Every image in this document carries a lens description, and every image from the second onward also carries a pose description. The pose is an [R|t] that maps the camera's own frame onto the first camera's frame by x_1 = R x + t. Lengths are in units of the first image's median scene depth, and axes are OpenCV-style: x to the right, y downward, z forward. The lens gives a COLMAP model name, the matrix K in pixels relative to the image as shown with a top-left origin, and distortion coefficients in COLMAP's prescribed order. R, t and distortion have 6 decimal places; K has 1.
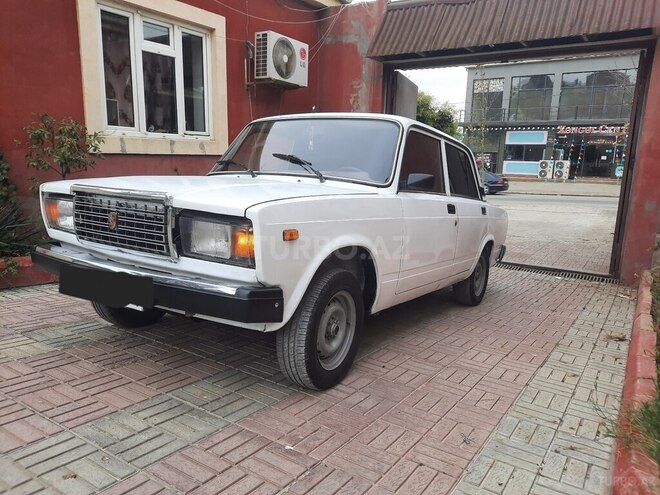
lens RADIAL K [[482.7, 0, 338.1], [0, 482.7, 251.9], [0, 0, 1]] dist [0.021659, -0.009838]
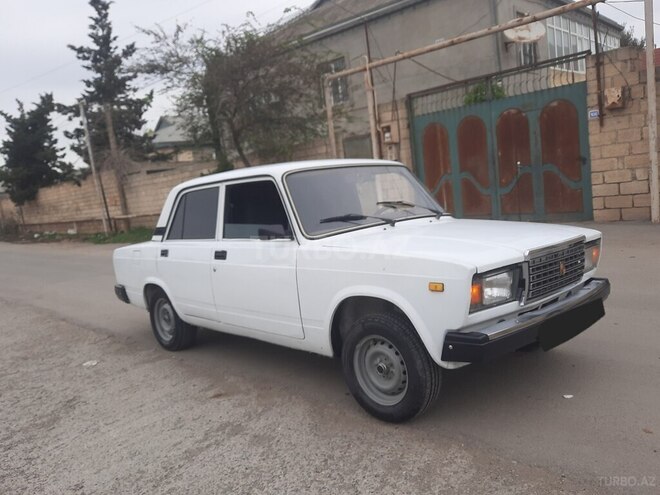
lens RADIAL K [[552.3, 0, 339.1], [0, 552.3, 248.5], [0, 0, 1]] dist [0.036469, -0.001759]
pose [[0.232827, -0.198909, 0.951960, -1.561919], [0.220485, 0.964168, 0.147534, -0.360428], [-0.947195, 0.175543, 0.268341, 0.932075]]
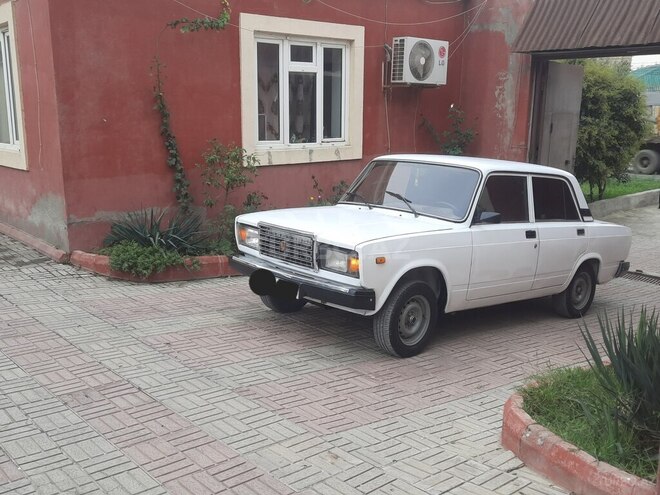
lens RADIAL K [[677.9, 0, 330.0], [0, 677.9, 247.5], [0, 0, 1]] dist [0.009363, 0.001064]
pose [[0.959536, 0.039251, -0.278836, 0.296698], [-0.037446, 0.999229, 0.011800, -0.075249], [0.279084, -0.000881, 0.960266, -1.020528]]
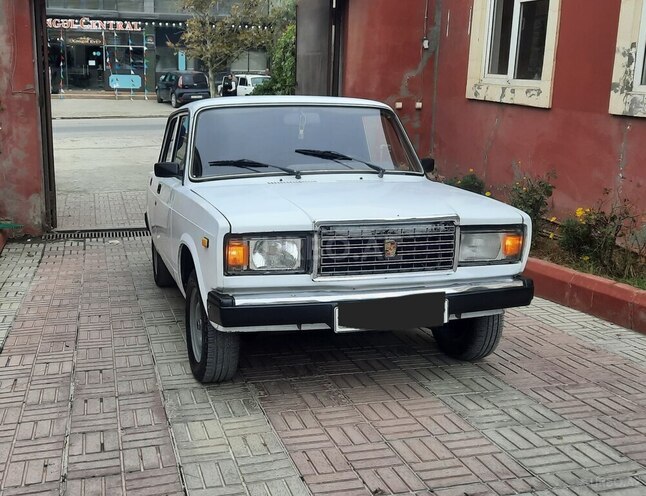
lens RADIAL K [[753.6, 0, 293.4], [0, 753.6, 228.9], [0, 0, 1]] dist [0.050745, -0.024404]
pose [[0.677431, -0.169811, 0.715717, -1.407656], [0.142337, 0.984860, 0.098945, -0.236602], [-0.721683, 0.034844, 0.691346, 0.038231]]
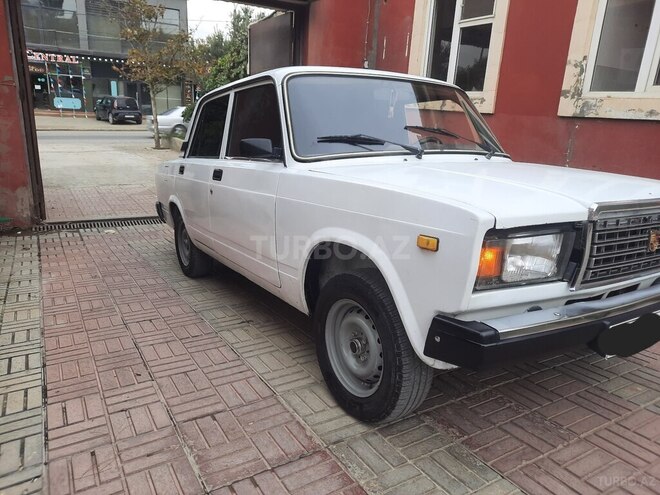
lens RADIAL K [[482.7, 0, 338.1], [0, 482.7, 251.9], [0, 0, 1]] dist [0.021659, -0.009838]
pose [[0.439431, -0.255565, 0.861154, -1.103061], [0.132388, 0.966631, 0.219312, -0.230691], [-0.888467, 0.017634, 0.458602, 0.885751]]
